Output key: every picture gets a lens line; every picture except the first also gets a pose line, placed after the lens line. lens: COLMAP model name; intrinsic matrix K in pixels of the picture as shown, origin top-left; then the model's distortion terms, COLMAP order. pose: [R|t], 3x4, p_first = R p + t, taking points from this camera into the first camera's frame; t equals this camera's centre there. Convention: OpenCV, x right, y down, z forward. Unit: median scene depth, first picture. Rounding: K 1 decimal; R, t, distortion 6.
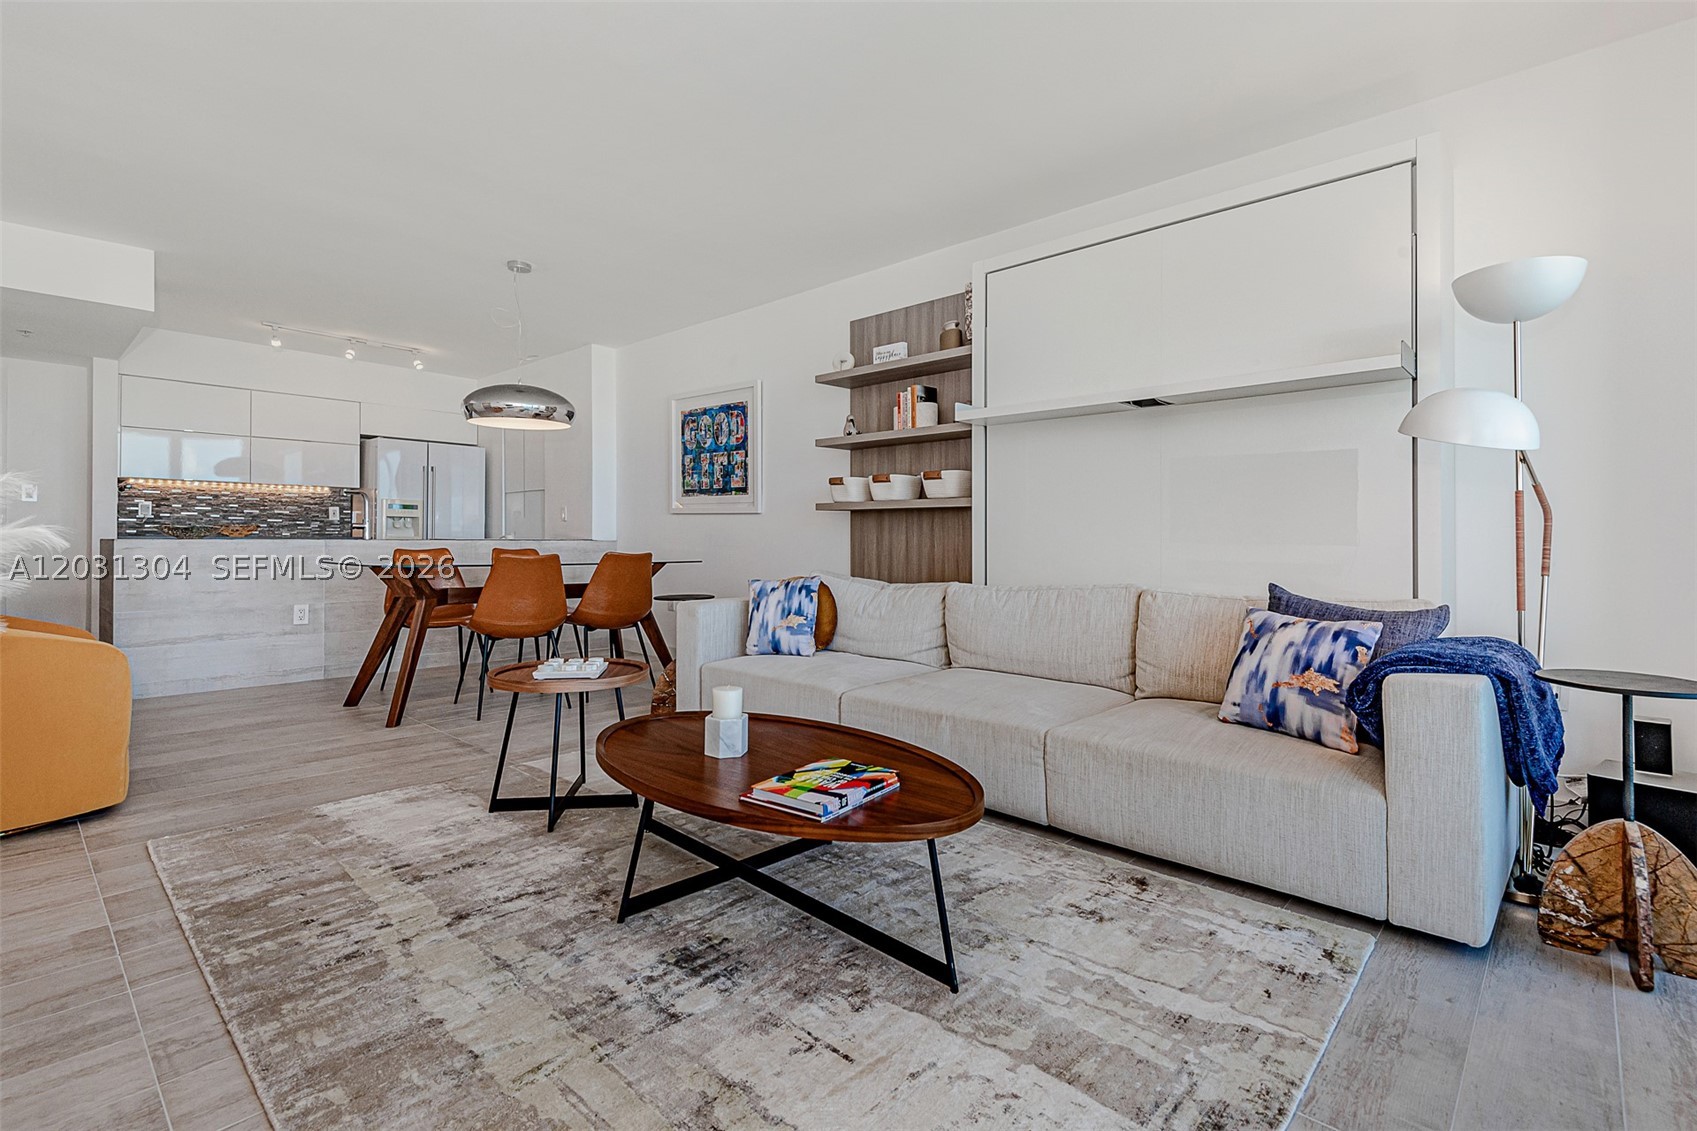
lens RADIAL K [[780.6, 0, 854.7], [0, 780.6, 546.9], [0, 0, 1]] dist [0.003821, 0.000299]
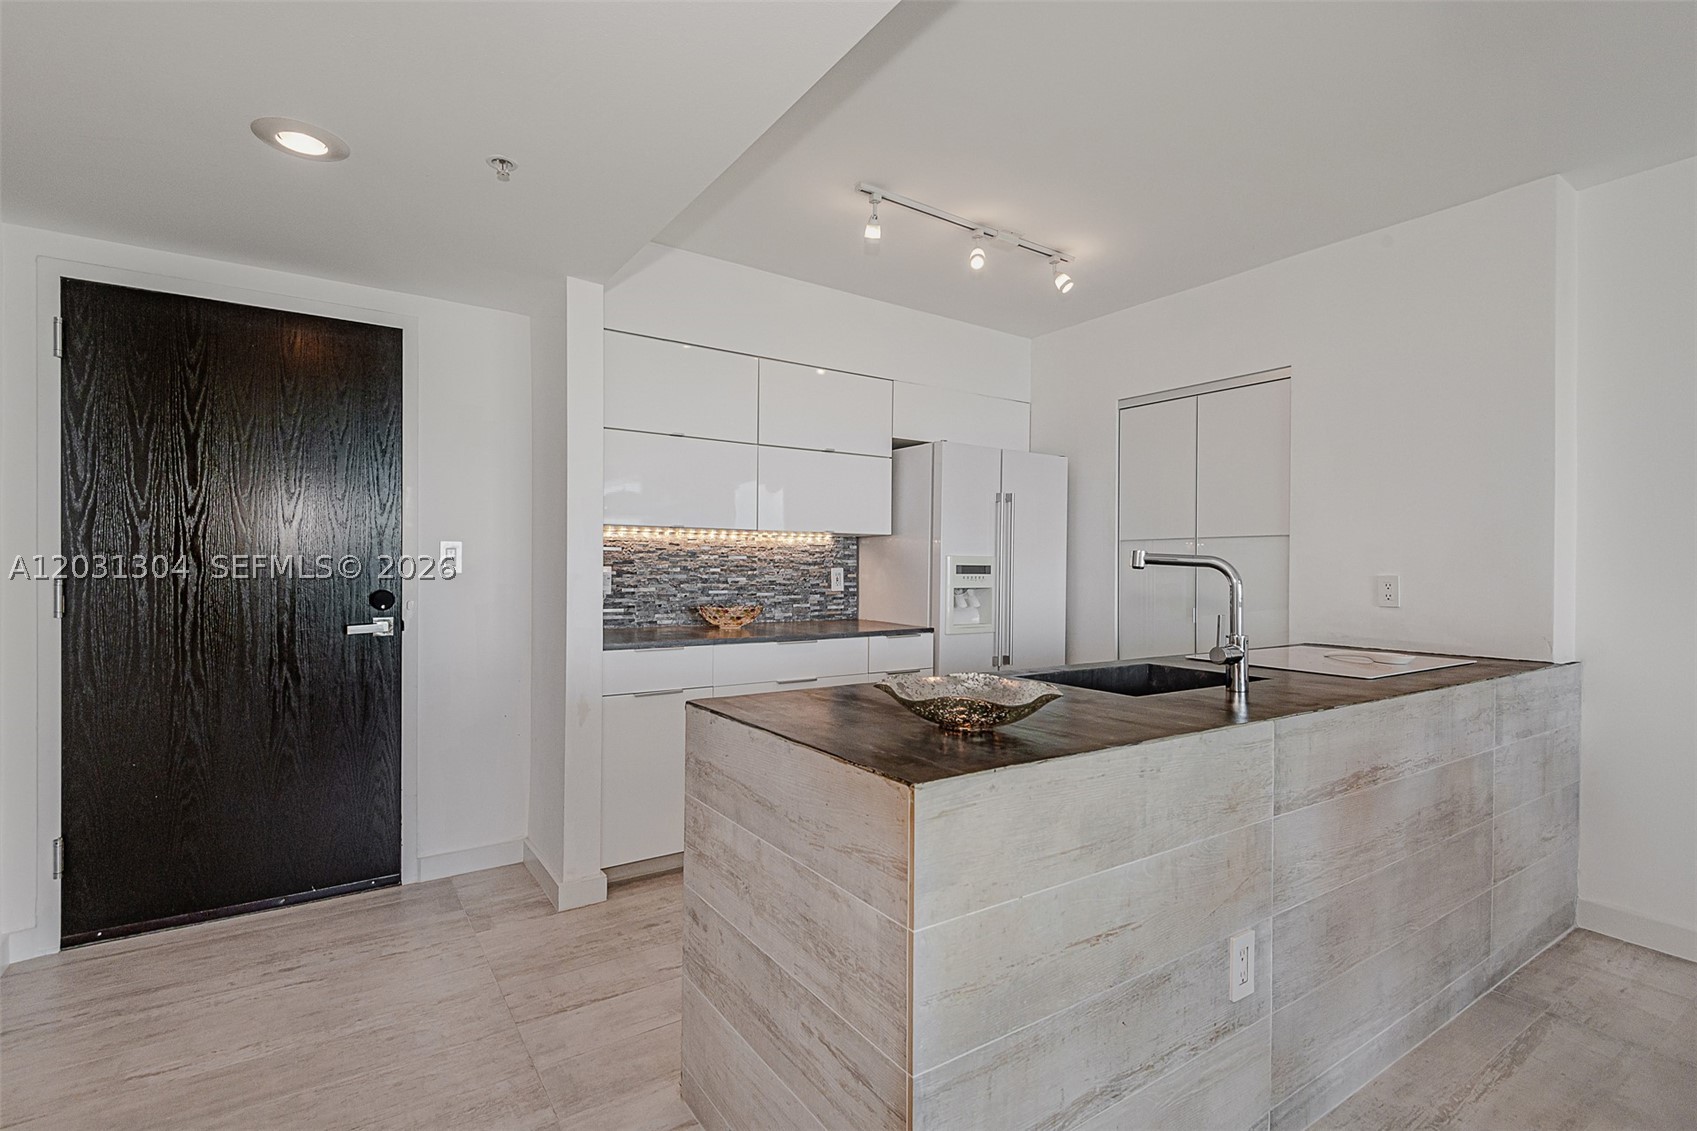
lens RADIAL K [[780.6, 0, 843.9], [0, 780.6, 574.3], [0, 0, 1]] dist [0.003821, 0.000299]
pose [[0.969170, 0.004794, -0.246346, -0.526111], [-0.006486, 0.999961, -0.006058, -0.043659], [0.246308, 0.007469, 0.969163, 0.447877]]
